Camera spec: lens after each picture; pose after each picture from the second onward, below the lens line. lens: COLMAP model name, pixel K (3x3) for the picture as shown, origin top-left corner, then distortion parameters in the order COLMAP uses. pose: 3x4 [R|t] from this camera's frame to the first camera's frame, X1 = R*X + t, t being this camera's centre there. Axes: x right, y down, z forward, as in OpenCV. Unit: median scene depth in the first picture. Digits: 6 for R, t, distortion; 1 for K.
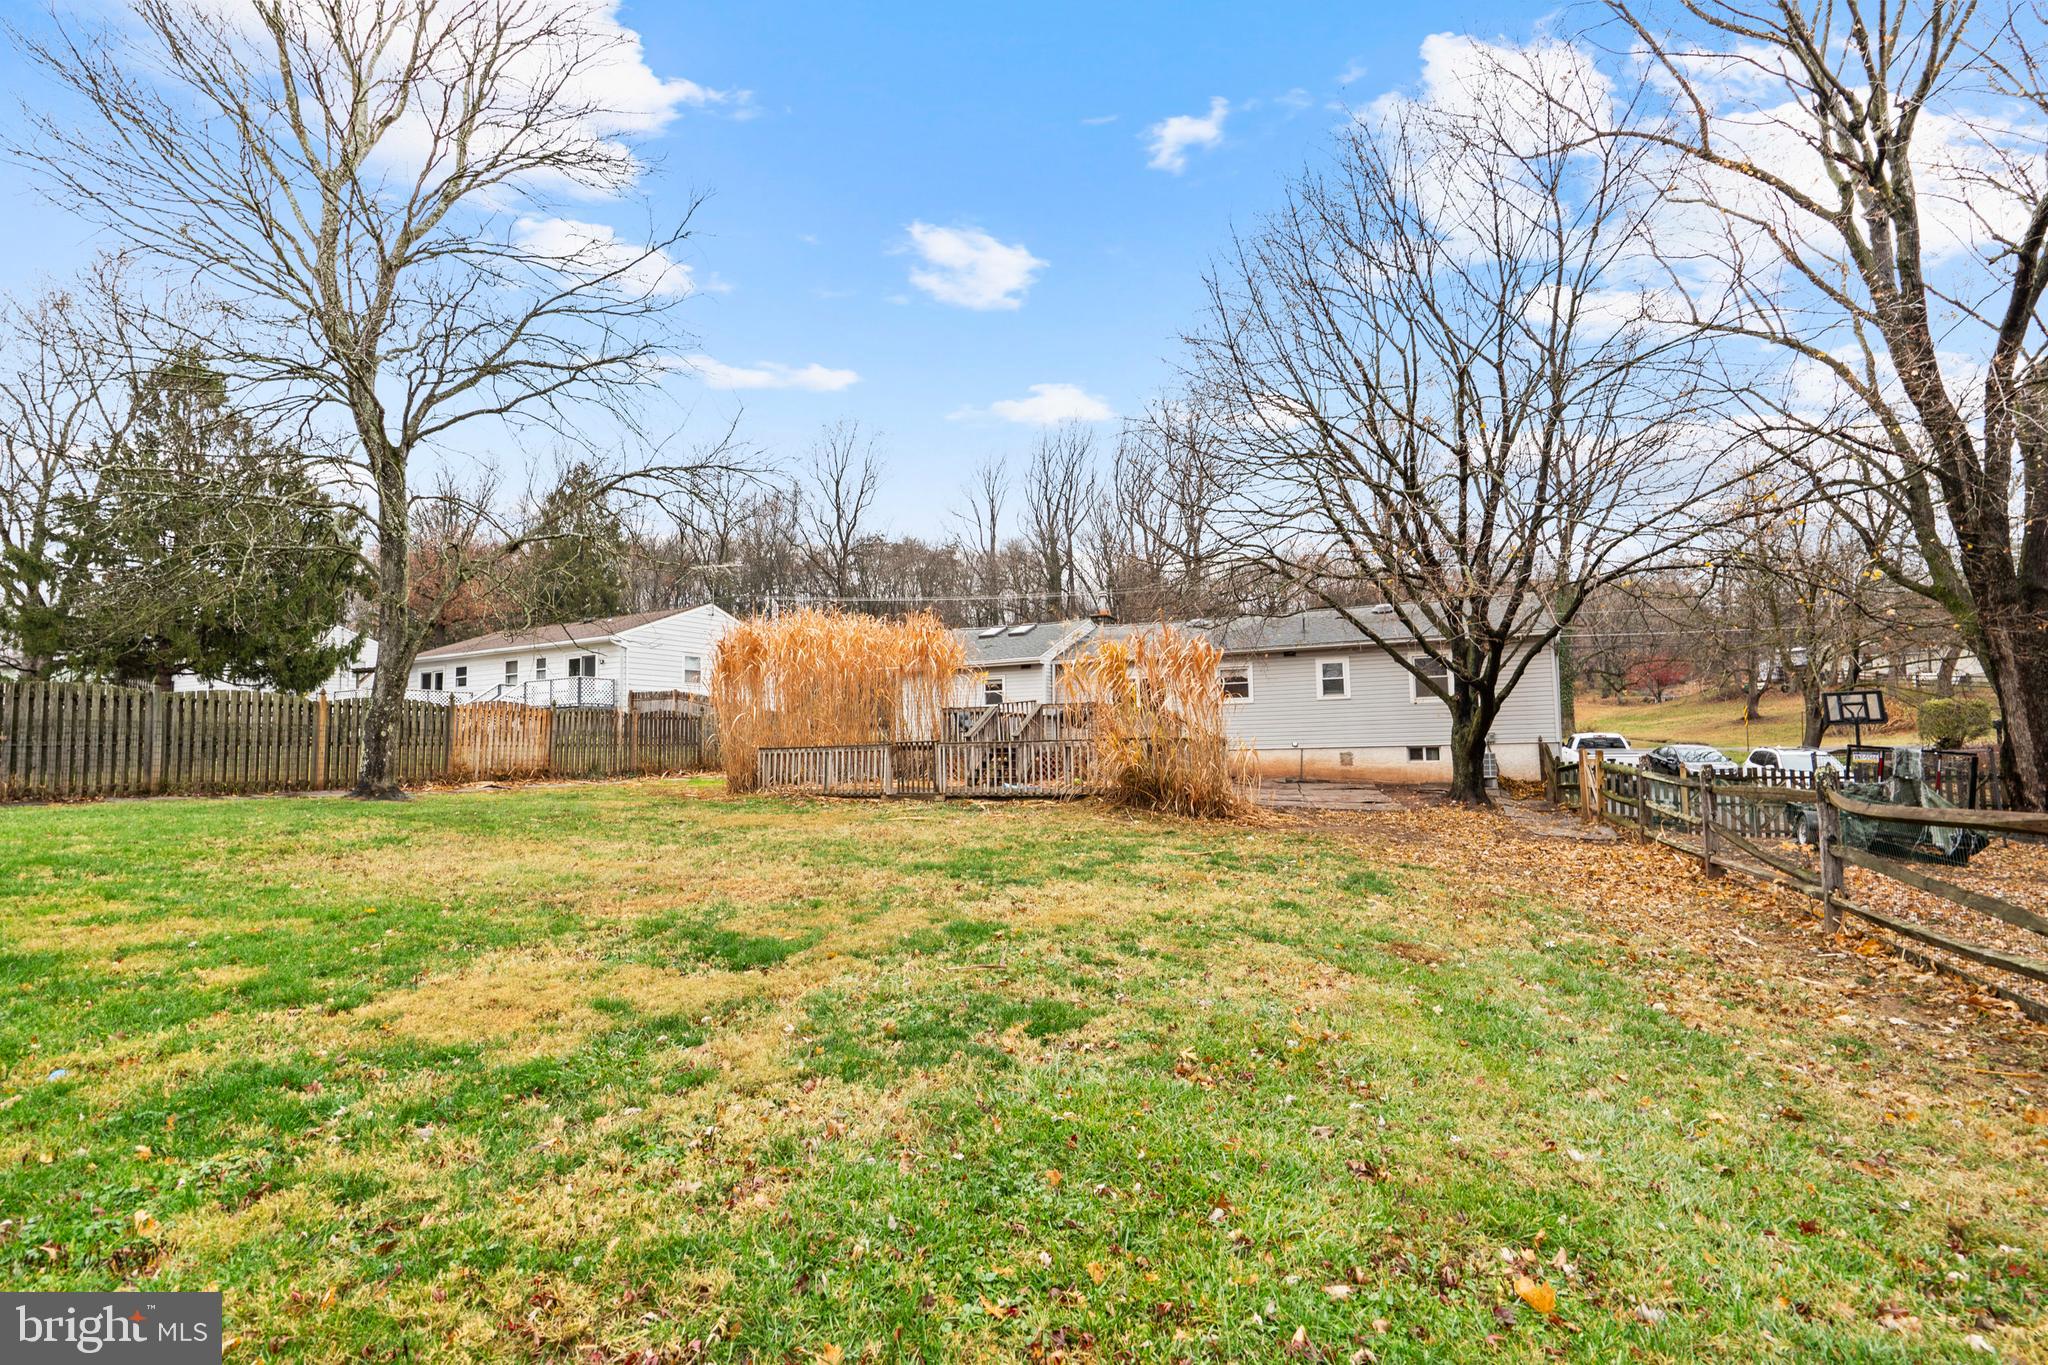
lens RADIAL K [[943.3, 0, 1023.4], [0, 943.3, 681.4], [0, 0, 1]] dist [-0.002513, 0.000961]
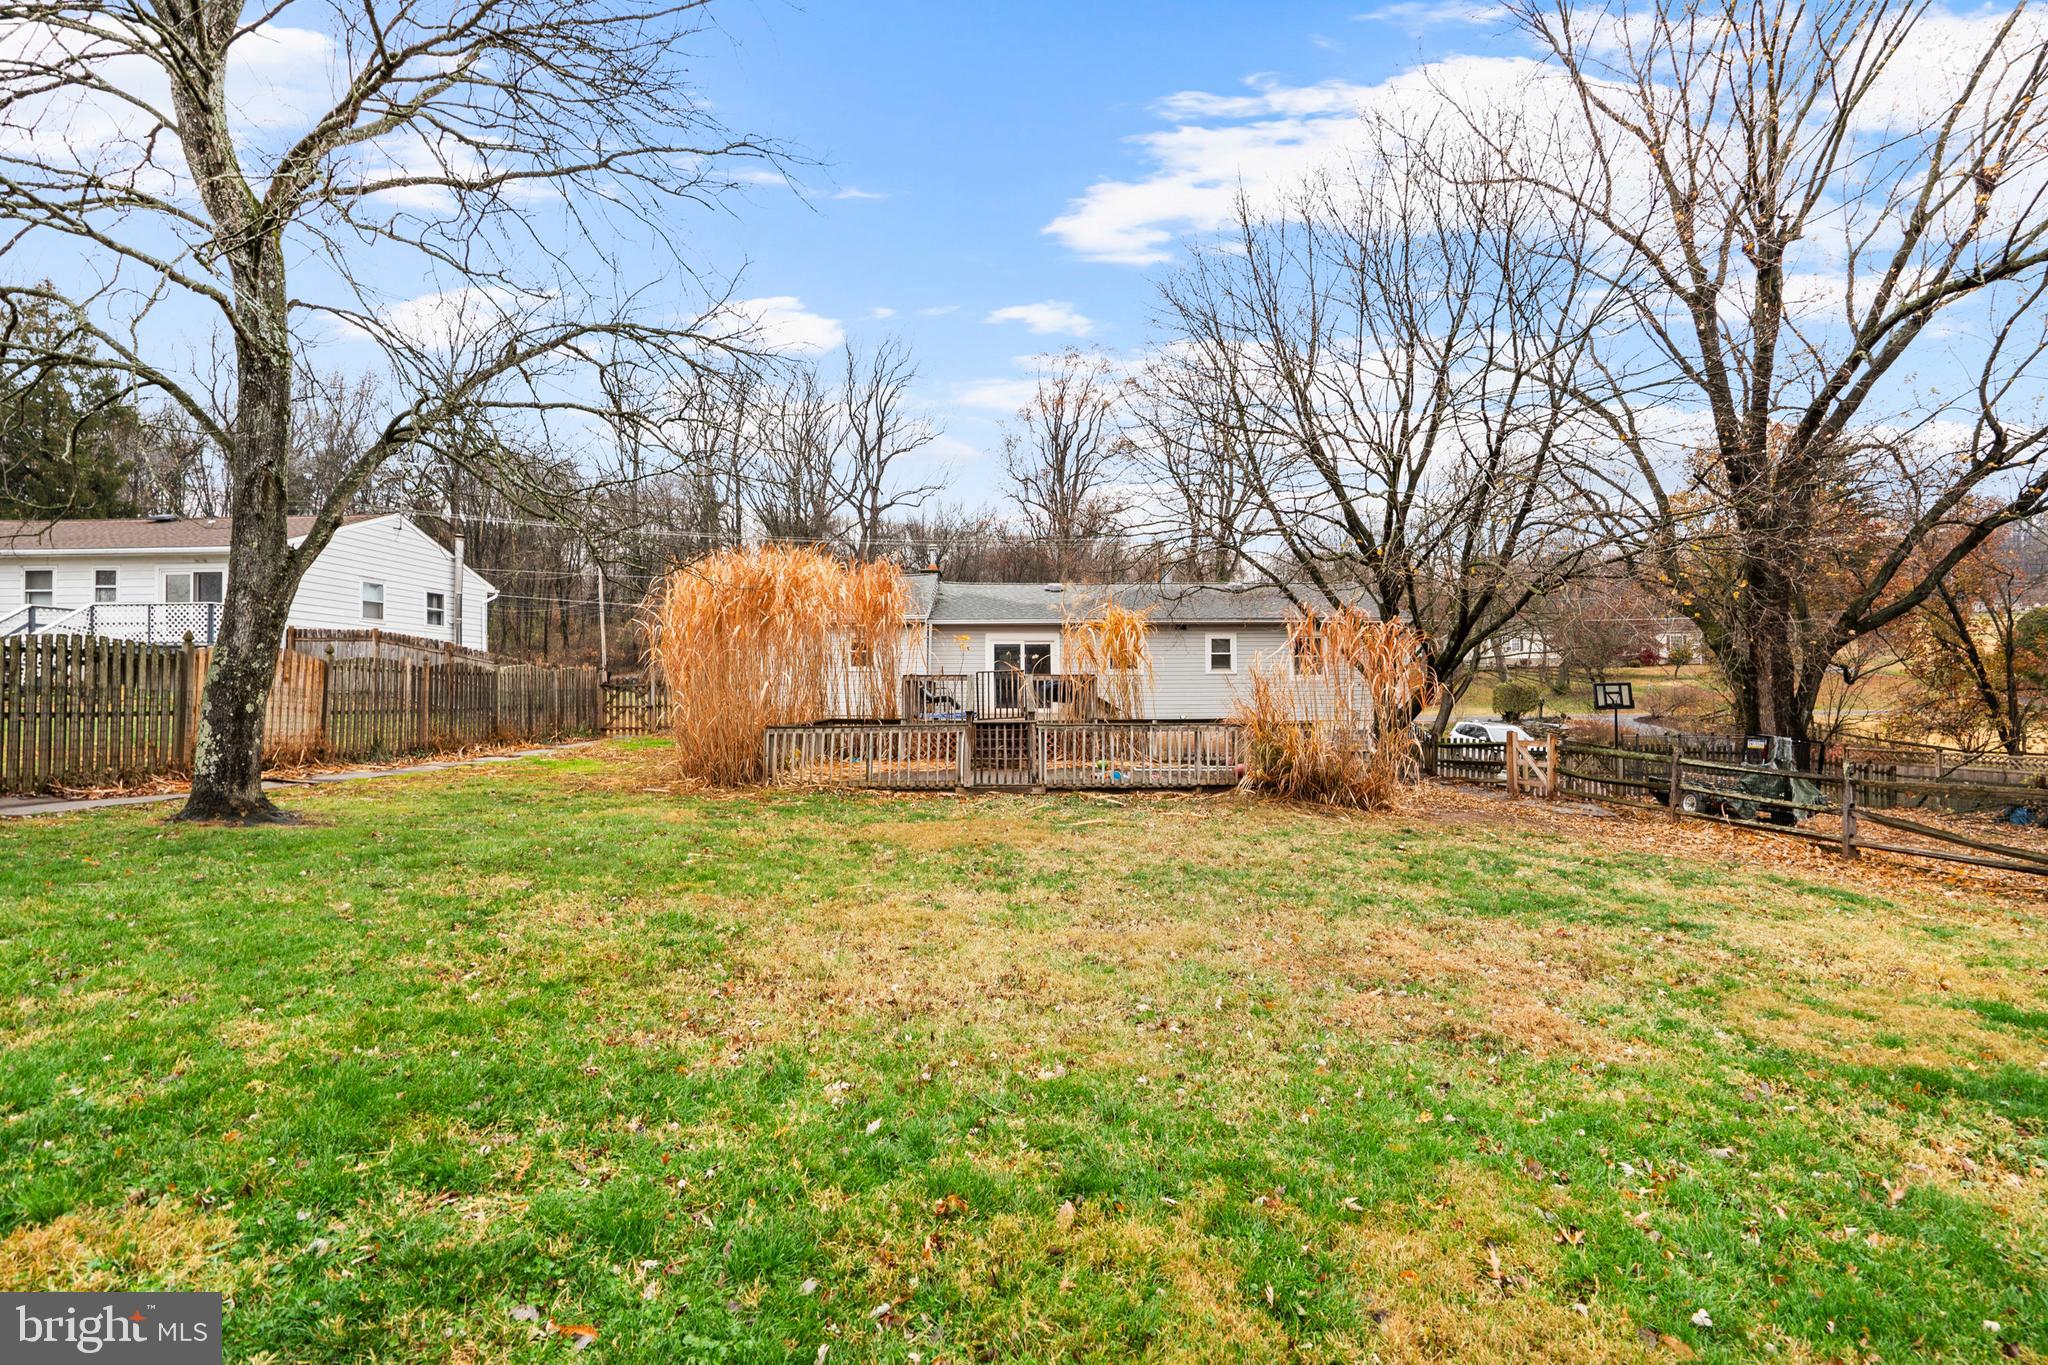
lens RADIAL K [[943.3, 0, 1022.2], [0, 943.3, 686.4], [0, 0, 1]] dist [-0.002513, 0.000961]
pose [[0.907672, 0.023484, 0.419022, -0.309145], [-0.046181, 0.997959, 0.044107, -0.002818], [-0.417131, -0.059385, 0.906904, 0.177767]]
